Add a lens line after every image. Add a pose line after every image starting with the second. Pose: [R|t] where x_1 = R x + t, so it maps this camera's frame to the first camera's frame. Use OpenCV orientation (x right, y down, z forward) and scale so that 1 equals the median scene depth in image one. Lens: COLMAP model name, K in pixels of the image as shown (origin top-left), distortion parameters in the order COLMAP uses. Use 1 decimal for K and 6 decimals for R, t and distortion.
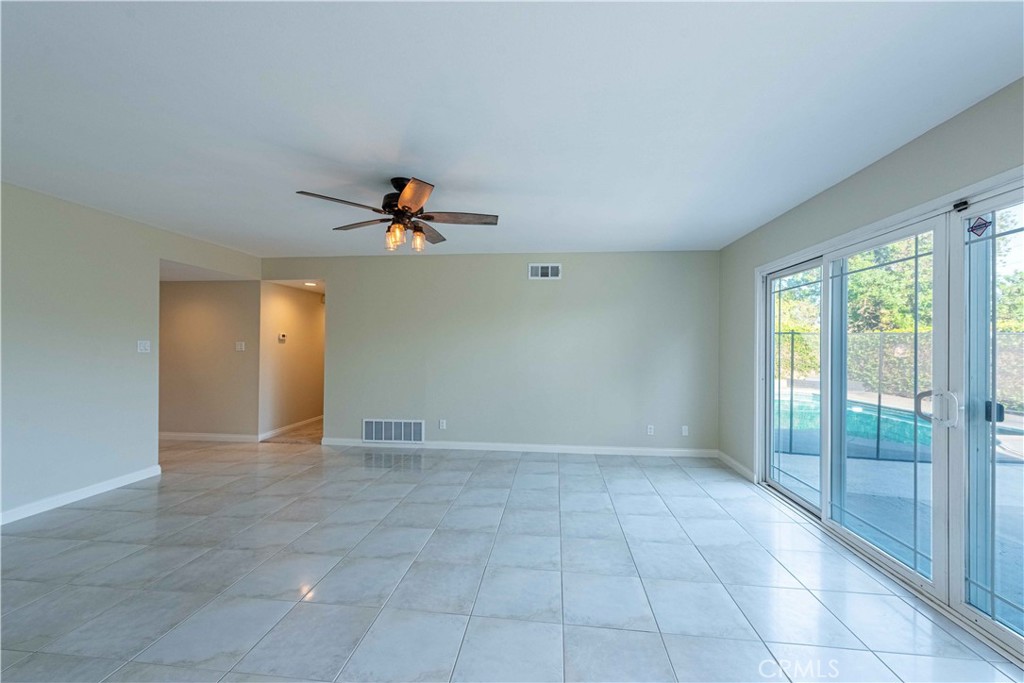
lens RADIAL K [[399.3, 0, 511.0], [0, 399.3, 344.7], [0, 0, 1]] dist [0.008385, -0.002446]
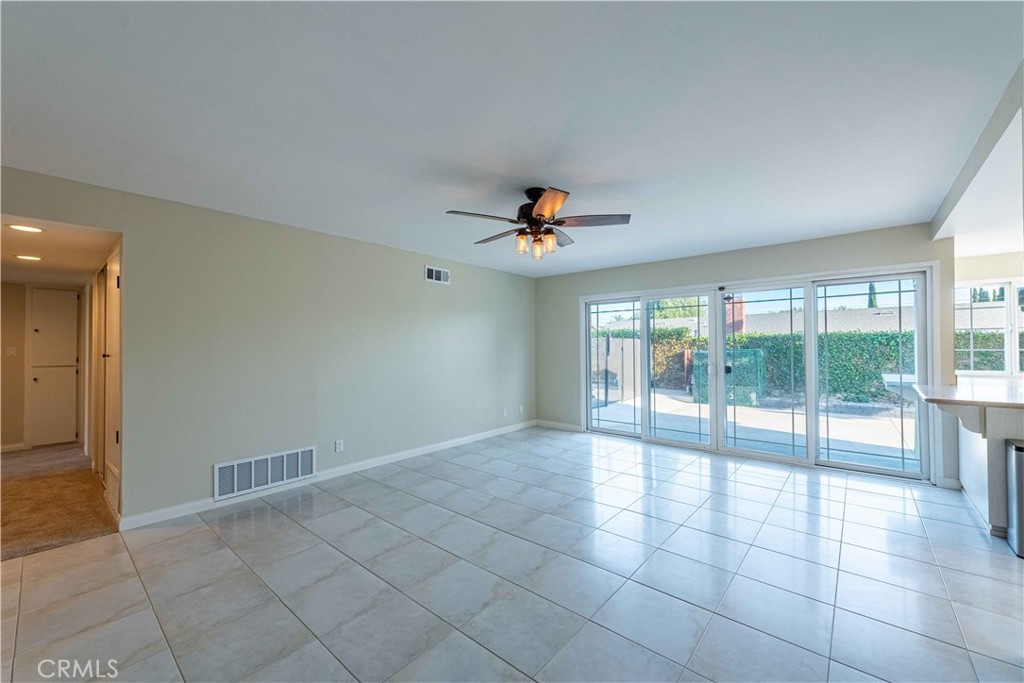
lens RADIAL K [[399.3, 0, 511.0], [0, 399.3, 344.7], [0, 0, 1]] dist [0.008385, -0.002446]
pose [[0.568673, -0.006054, 0.822542, -0.806758], [0.007748, 0.999968, 0.002003, -0.005442], [-0.822527, 0.005235, 0.568701, 0.316590]]
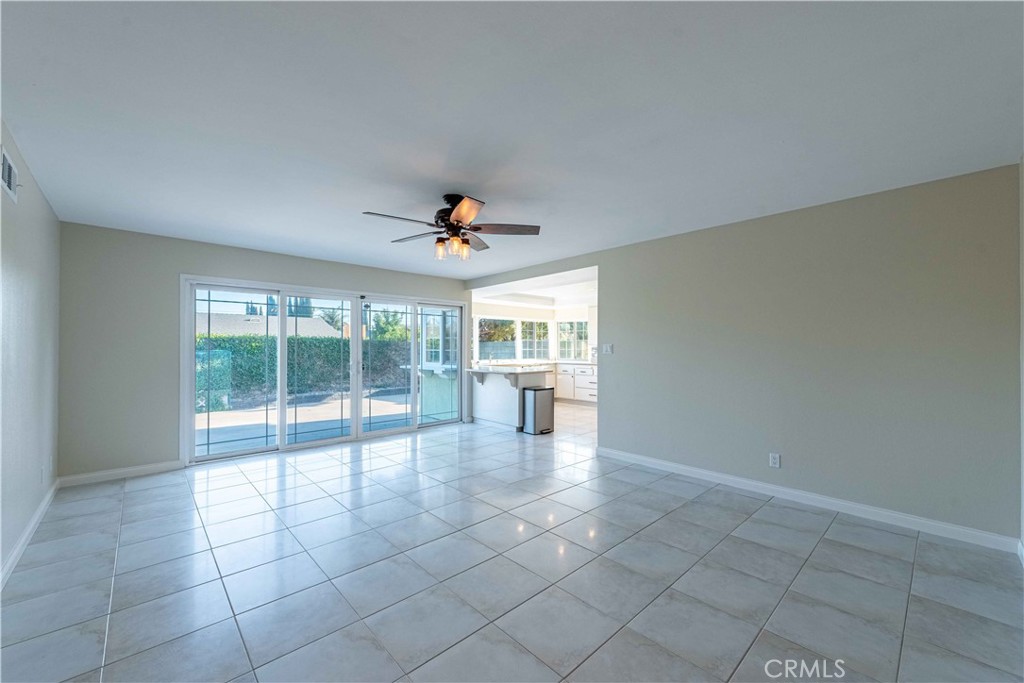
lens RADIAL K [[399.3, 0, 511.0], [0, 399.3, 344.7], [0, 0, 1]] dist [0.008385, -0.002446]
pose [[-0.754360, -0.003625, 0.656451, -0.766519], [-0.009271, 0.999944, -0.005132, 0.001540], [-0.656396, -0.009957, -0.754351, 1.186223]]
